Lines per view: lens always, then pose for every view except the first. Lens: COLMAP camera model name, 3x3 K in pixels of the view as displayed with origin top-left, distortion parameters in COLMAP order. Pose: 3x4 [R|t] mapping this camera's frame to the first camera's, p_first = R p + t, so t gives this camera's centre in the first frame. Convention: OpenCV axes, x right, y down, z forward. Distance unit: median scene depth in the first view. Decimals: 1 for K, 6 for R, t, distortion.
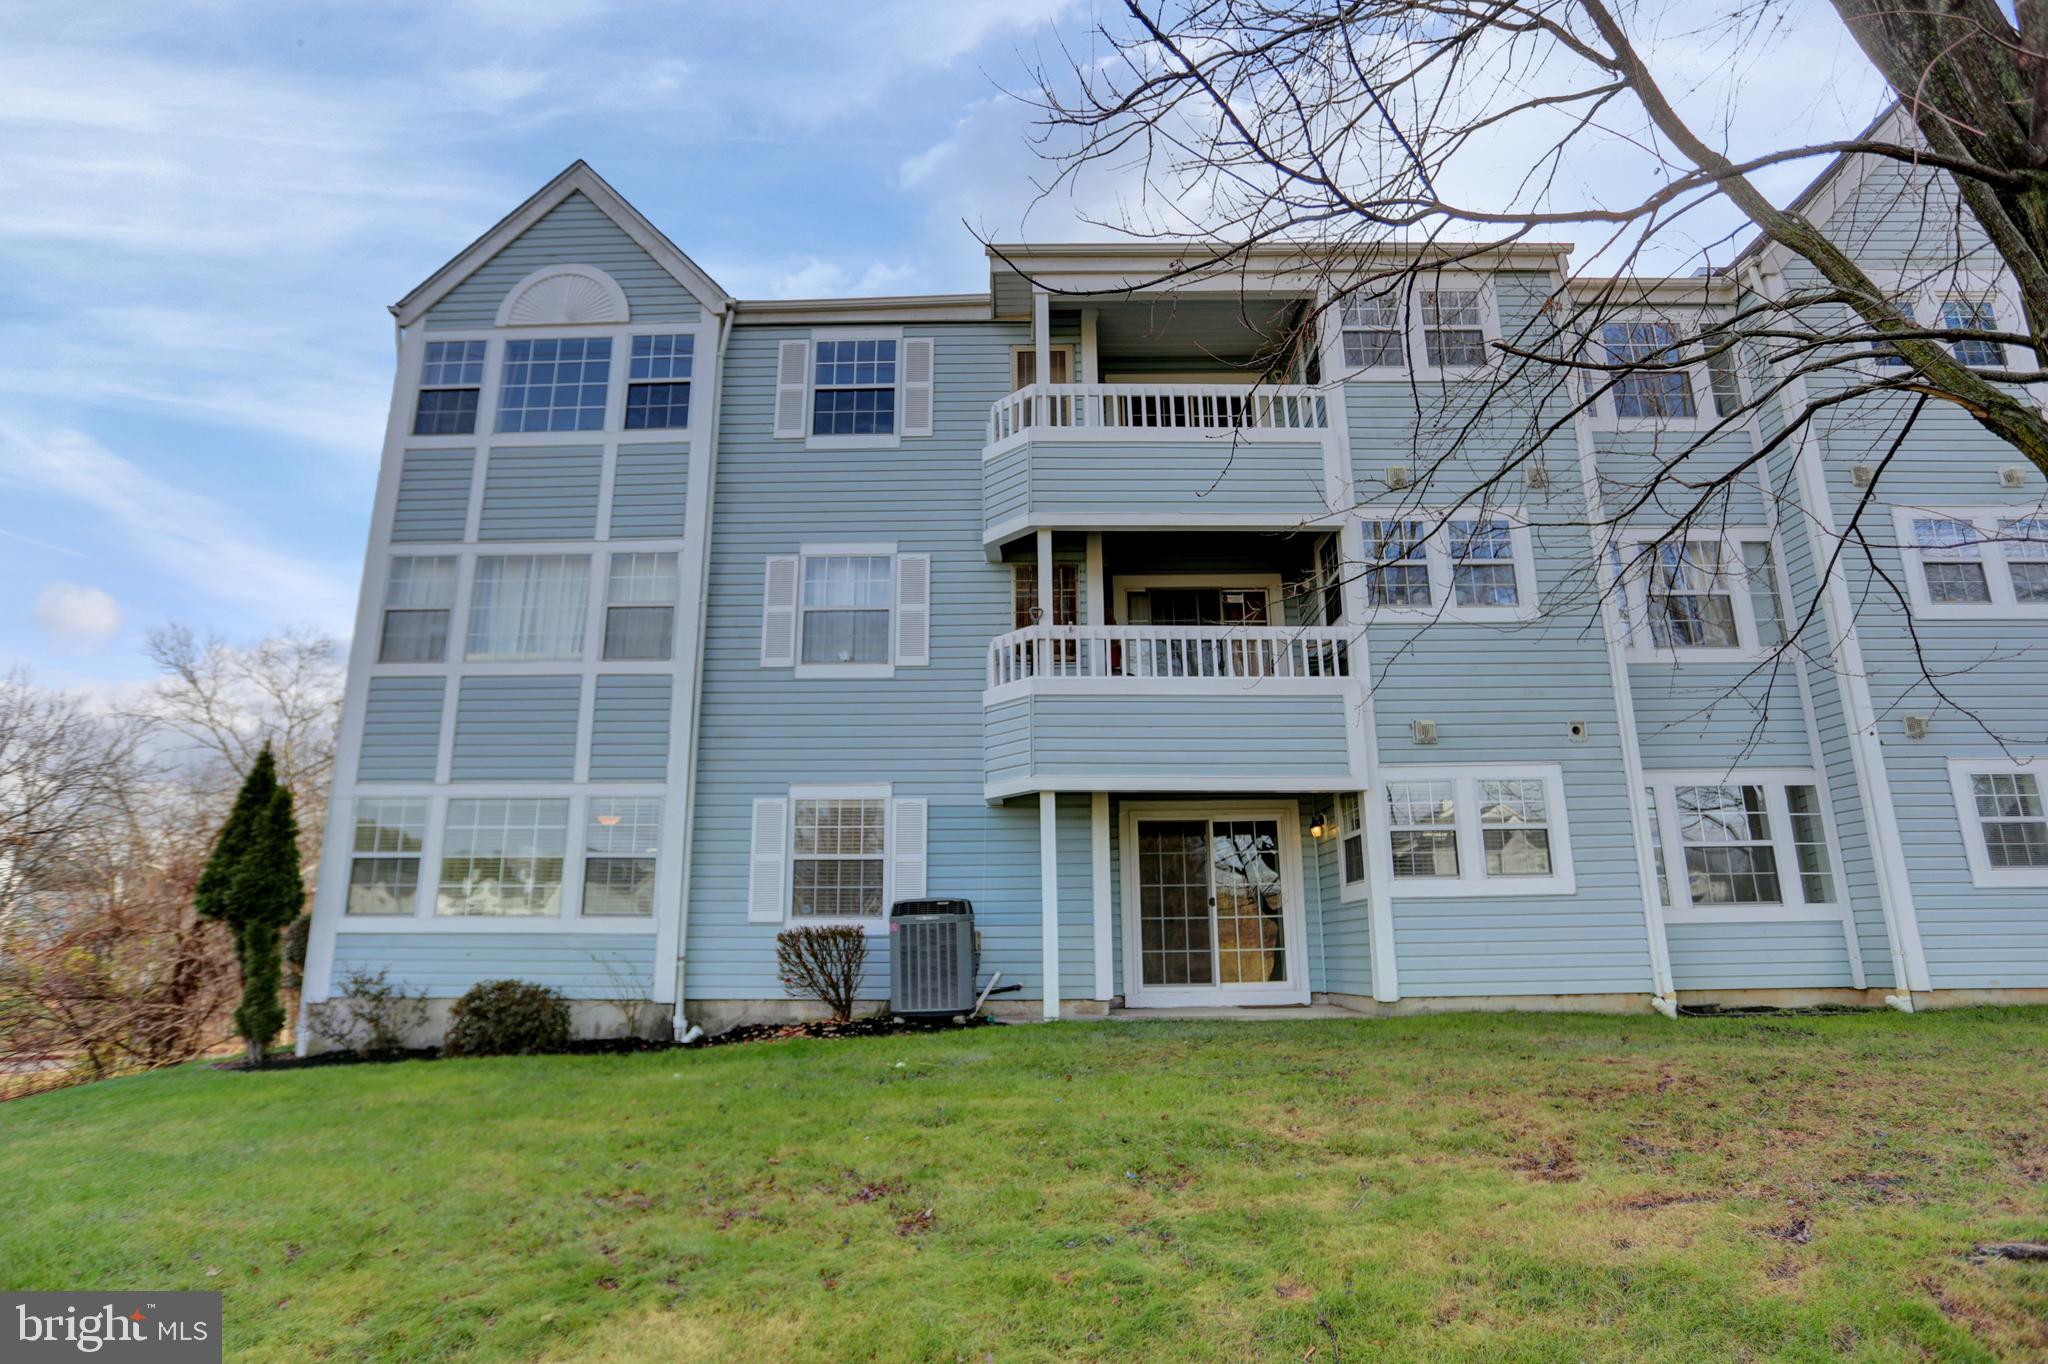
lens RADIAL K [[1099.6, 0, 1024.0], [0, 1099.6, 682.0], [0, 0, 1]] dist [-0.092360, 0.060663]
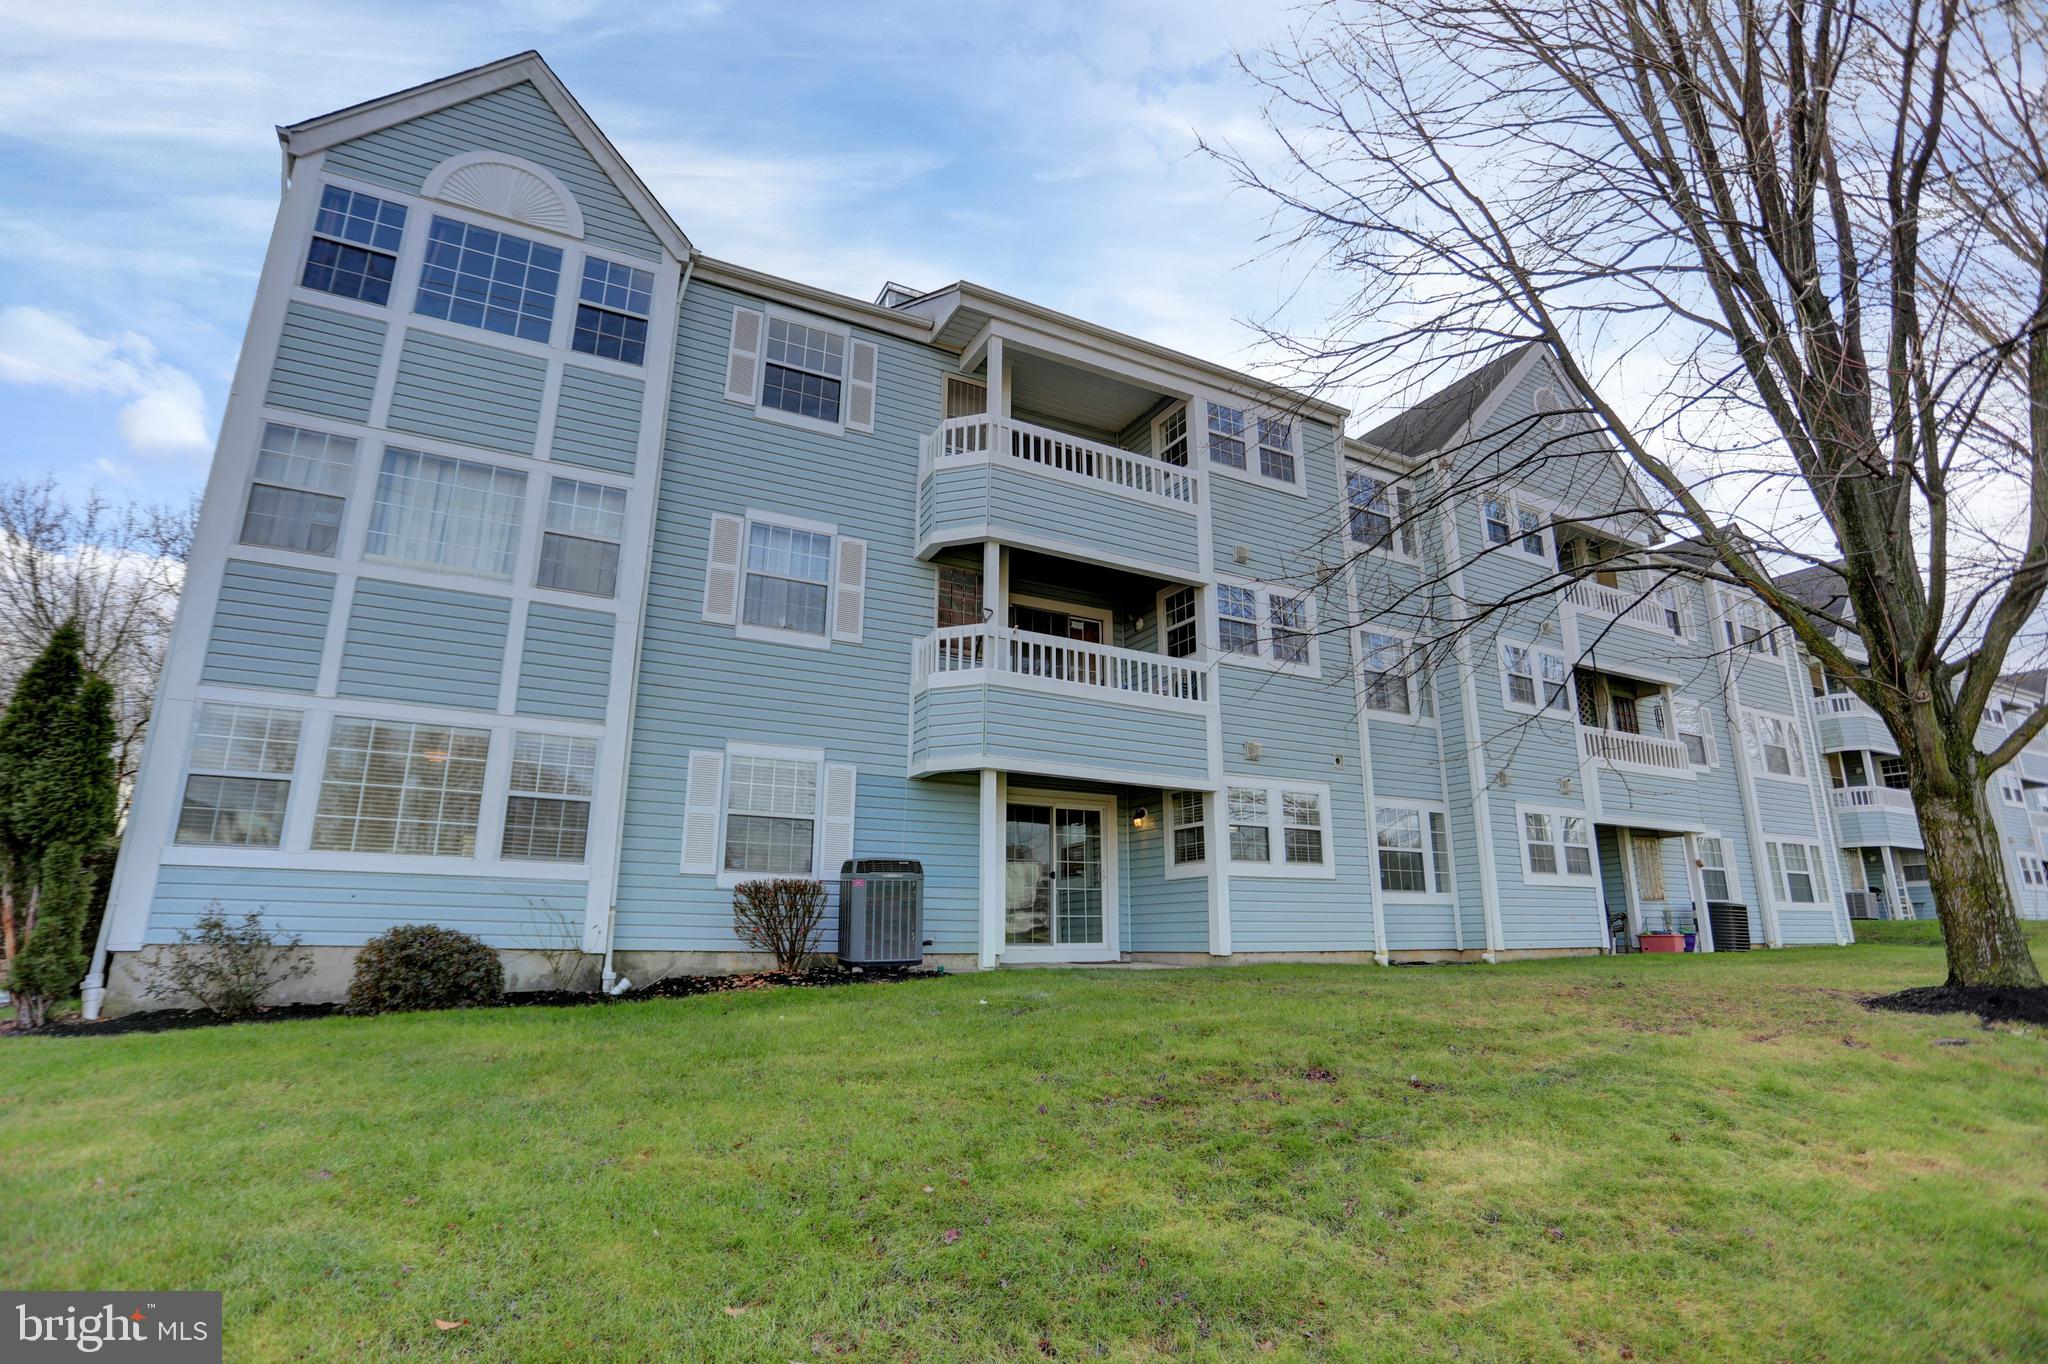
lens RADIAL K [[986.7, 0, 1022.4], [0, 986.7, 681.9], [0, 0, 1]] dist [-0.082400, 0.035293]
pose [[0.881061, 0.130624, 0.454609, -0.387623], [-0.126015, 0.991198, -0.040579, 0.042102], [-0.455908, -0.021535, 0.889766, 0.066601]]
